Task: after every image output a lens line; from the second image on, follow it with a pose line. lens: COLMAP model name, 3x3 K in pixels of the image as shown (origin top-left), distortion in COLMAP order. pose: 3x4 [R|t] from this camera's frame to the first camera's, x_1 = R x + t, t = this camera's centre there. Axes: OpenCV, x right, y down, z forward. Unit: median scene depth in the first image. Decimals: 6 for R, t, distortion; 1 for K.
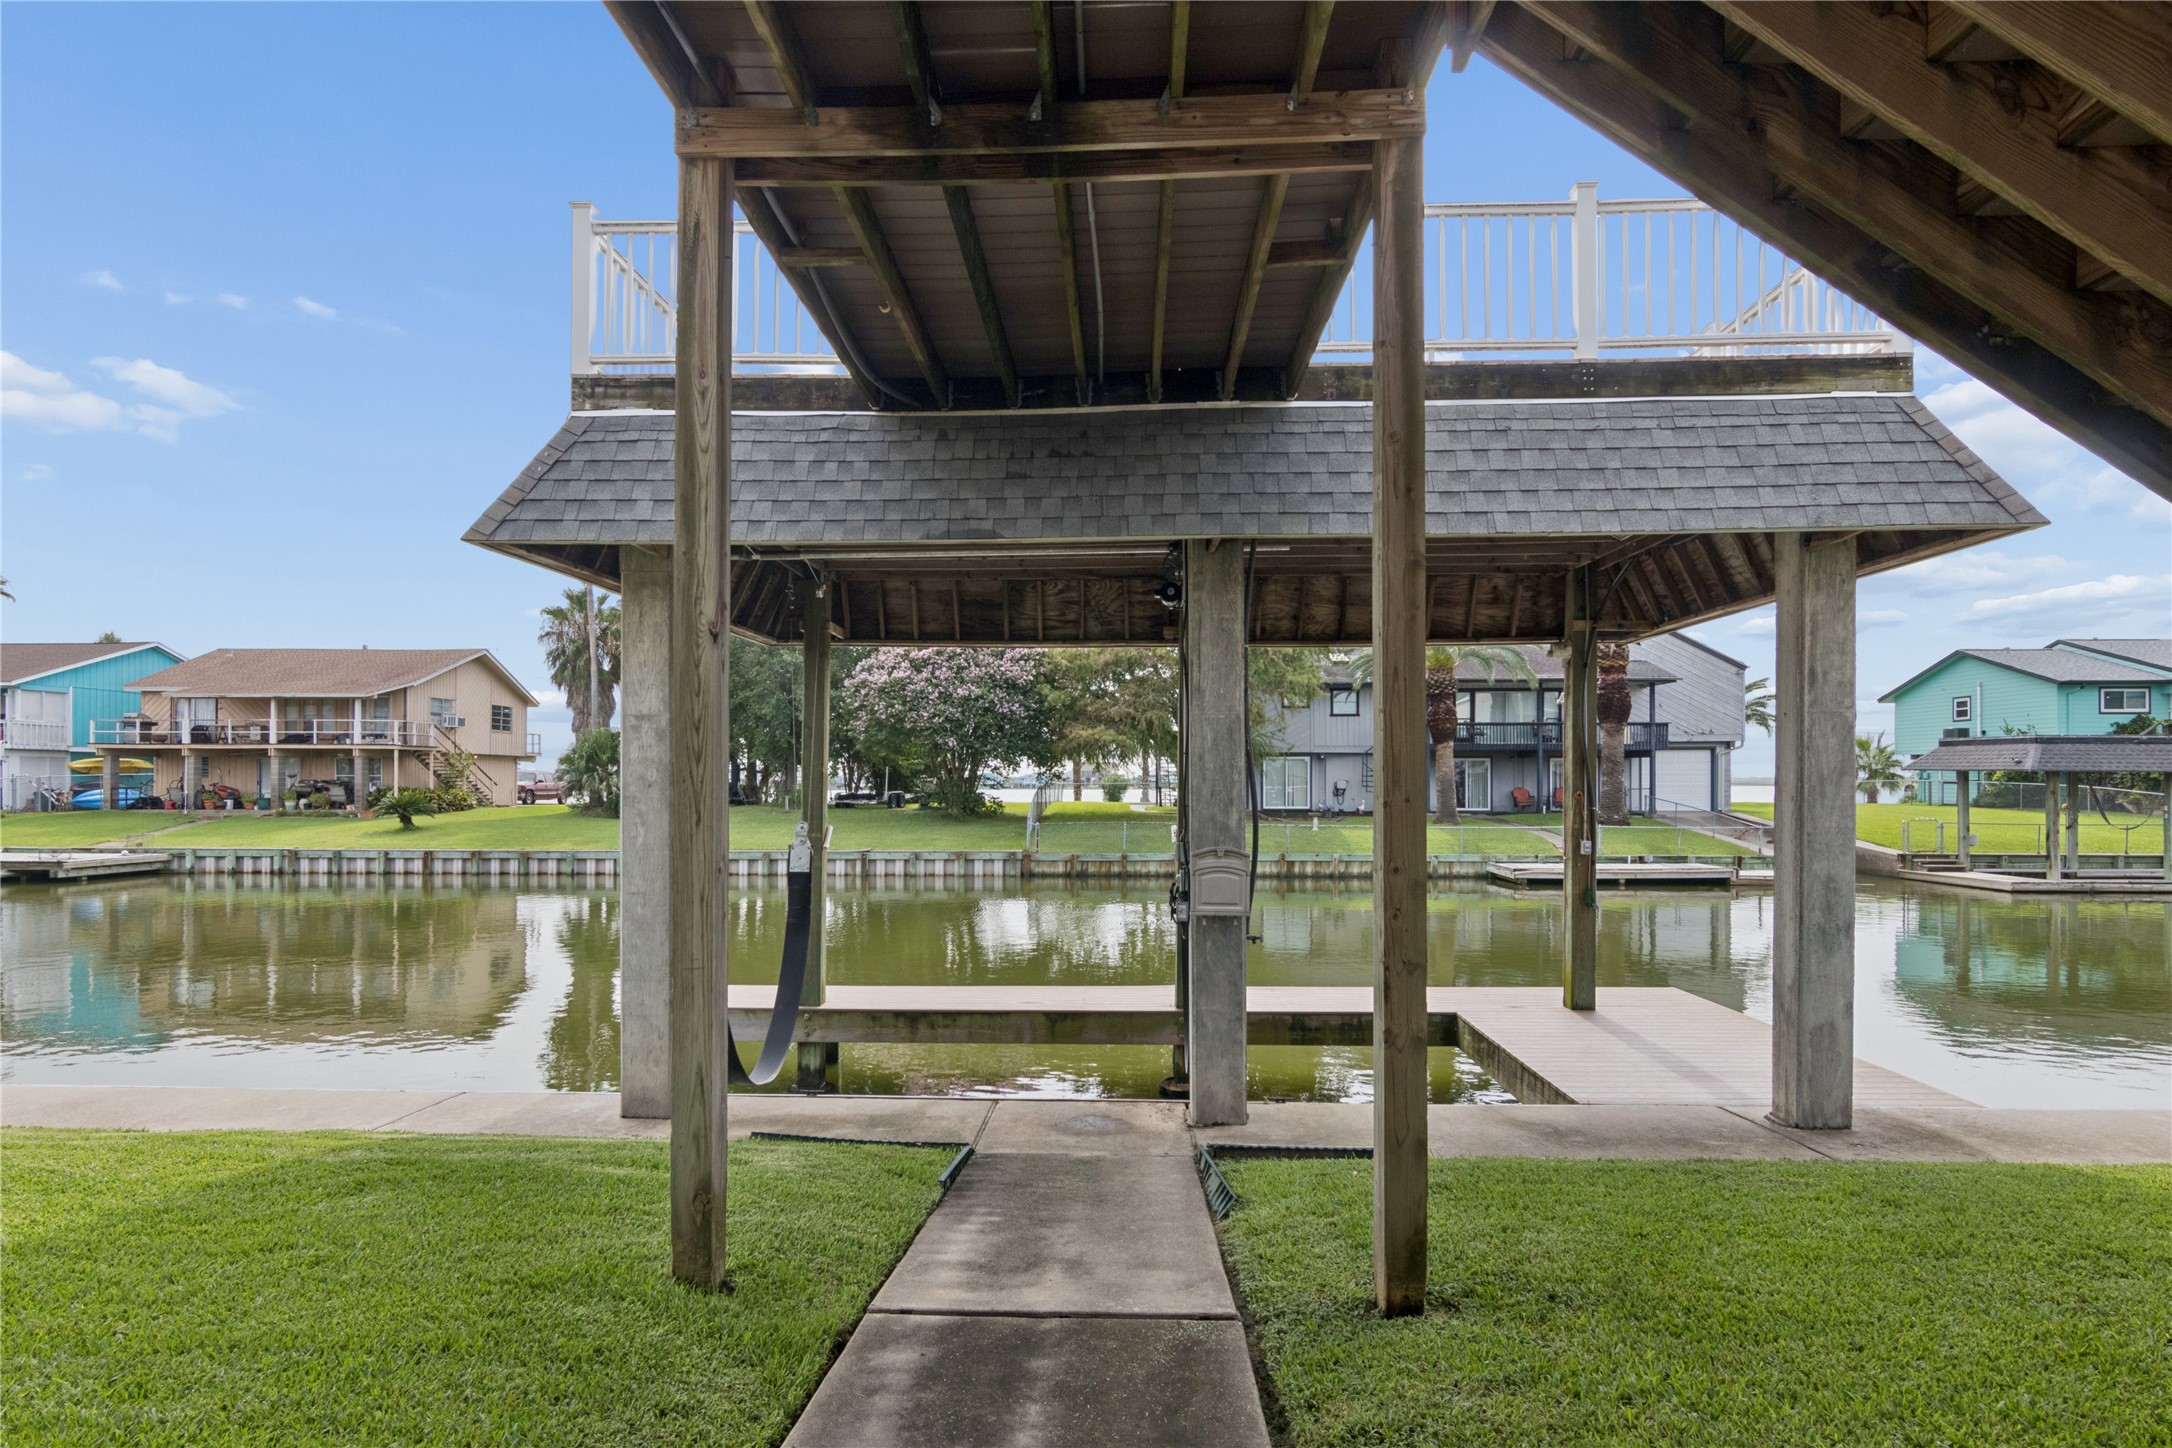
lens RADIAL K [[1140.7, 0, 1075.2], [0, 1140.7, 781.9], [0, 0, 1]] dist [0.000495, 0.000345]
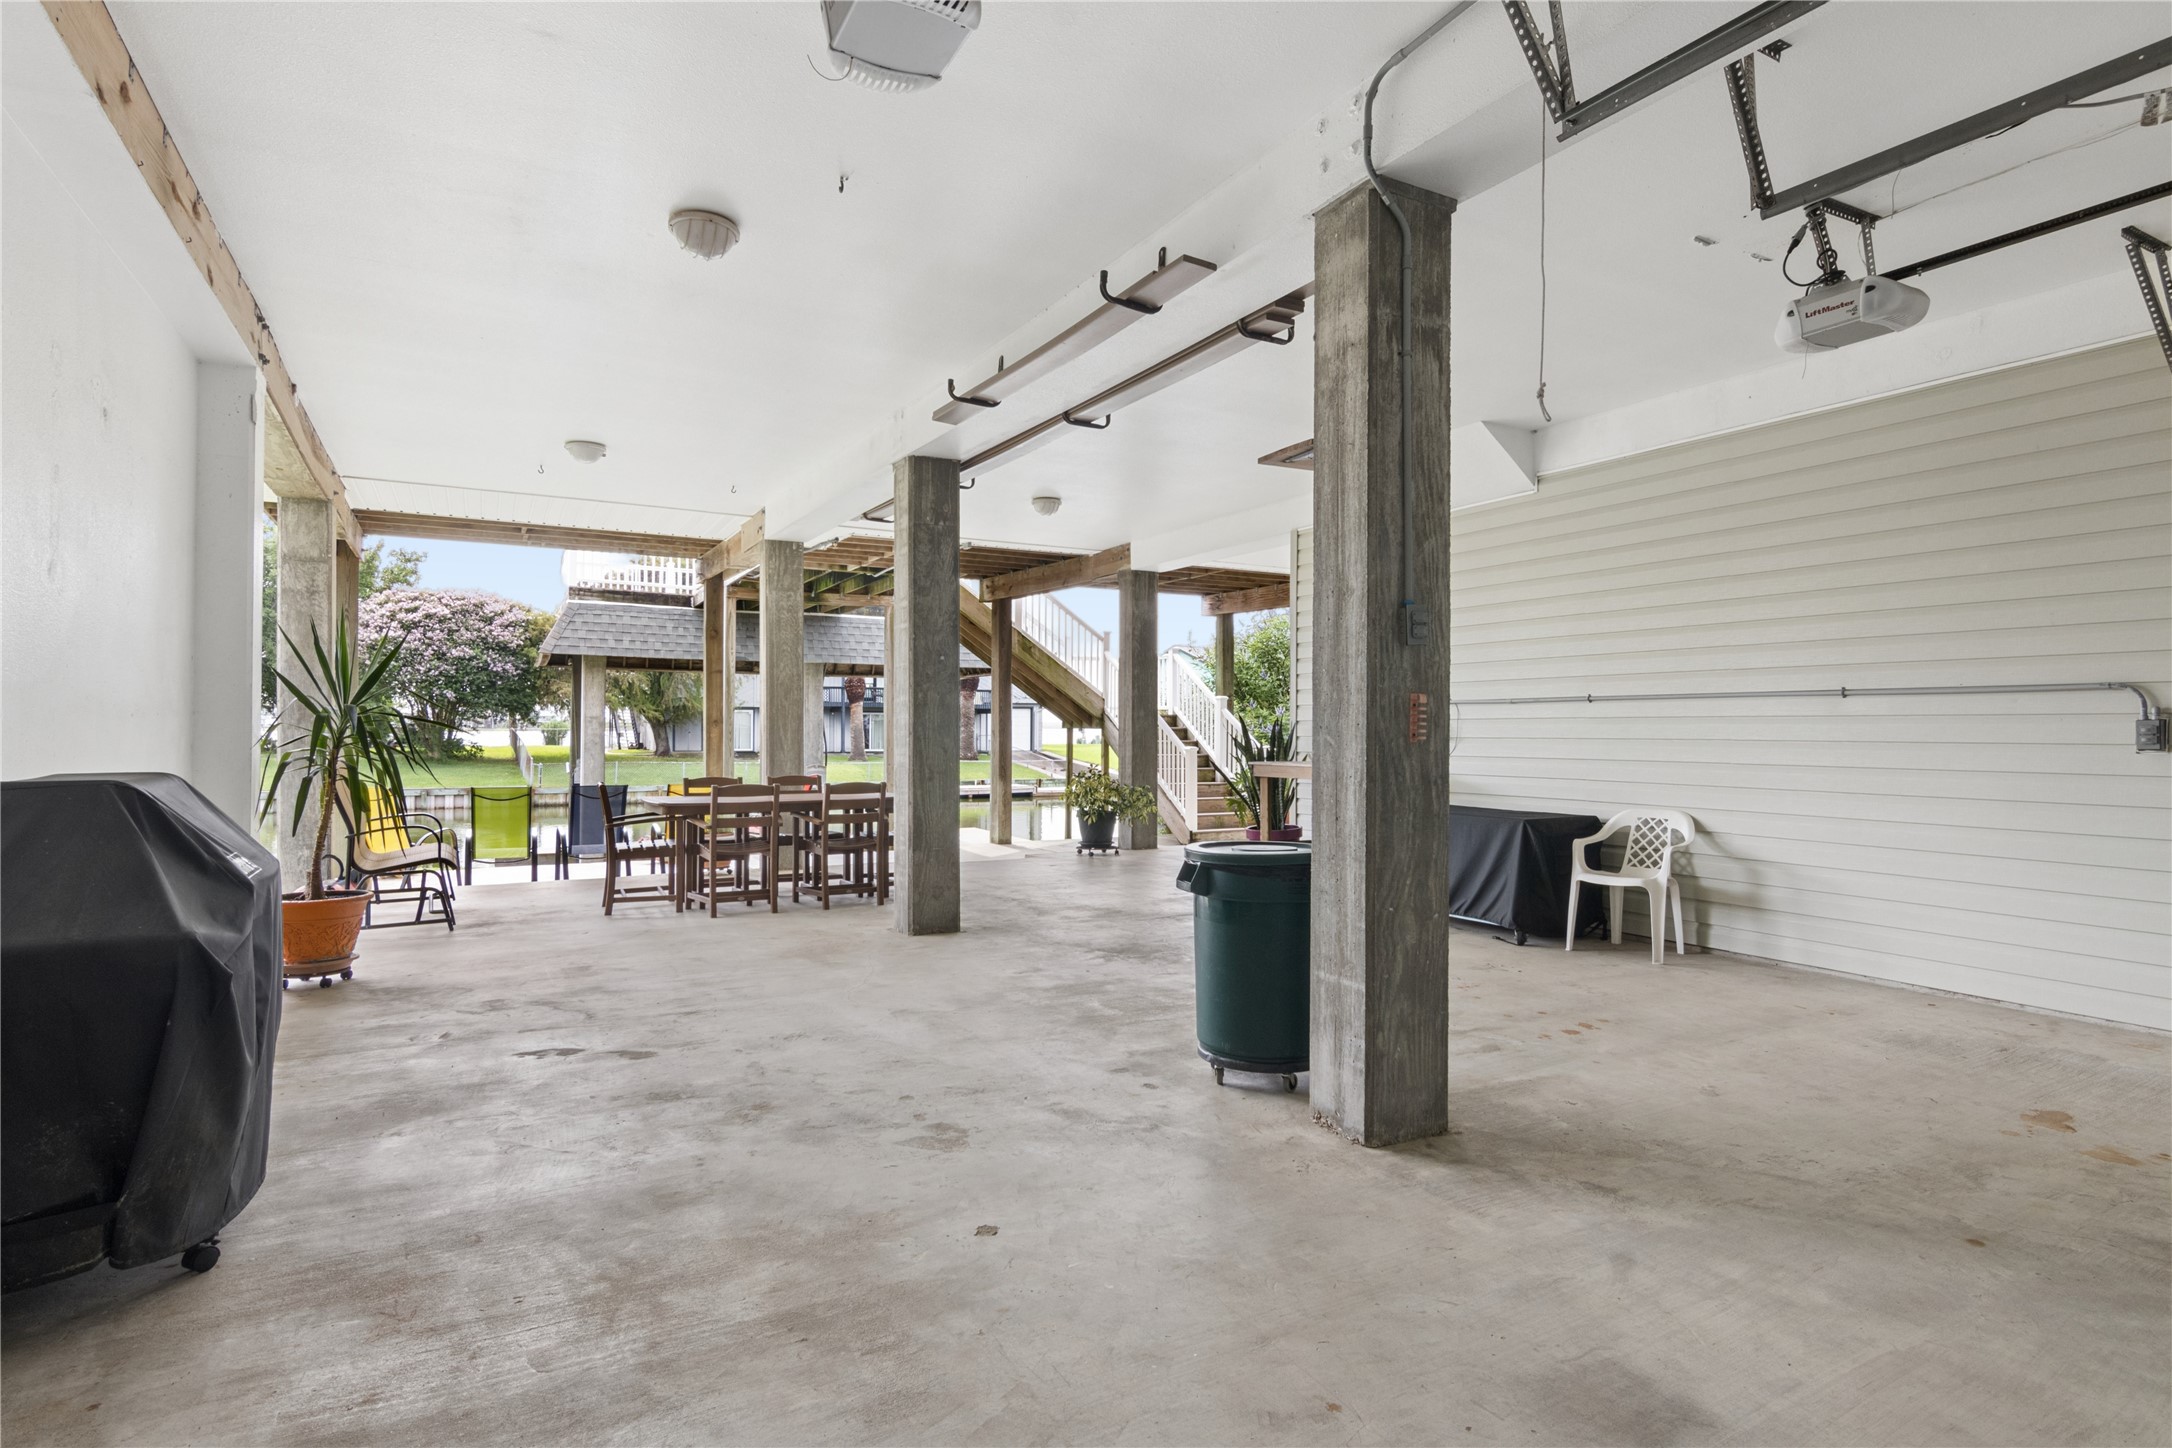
lens RADIAL K [[1128.3, 0, 1116.7], [0, 1128.3, 737.3], [0, 0, 1]] dist [-0.000161, 0.000876]
pose [[0.848523, -0.000173, 0.529159, -0.136758], [-0.006448, 0.999922, 0.010667, -0.008808], [-0.529120, -0.012463, 0.848456, -0.339200]]
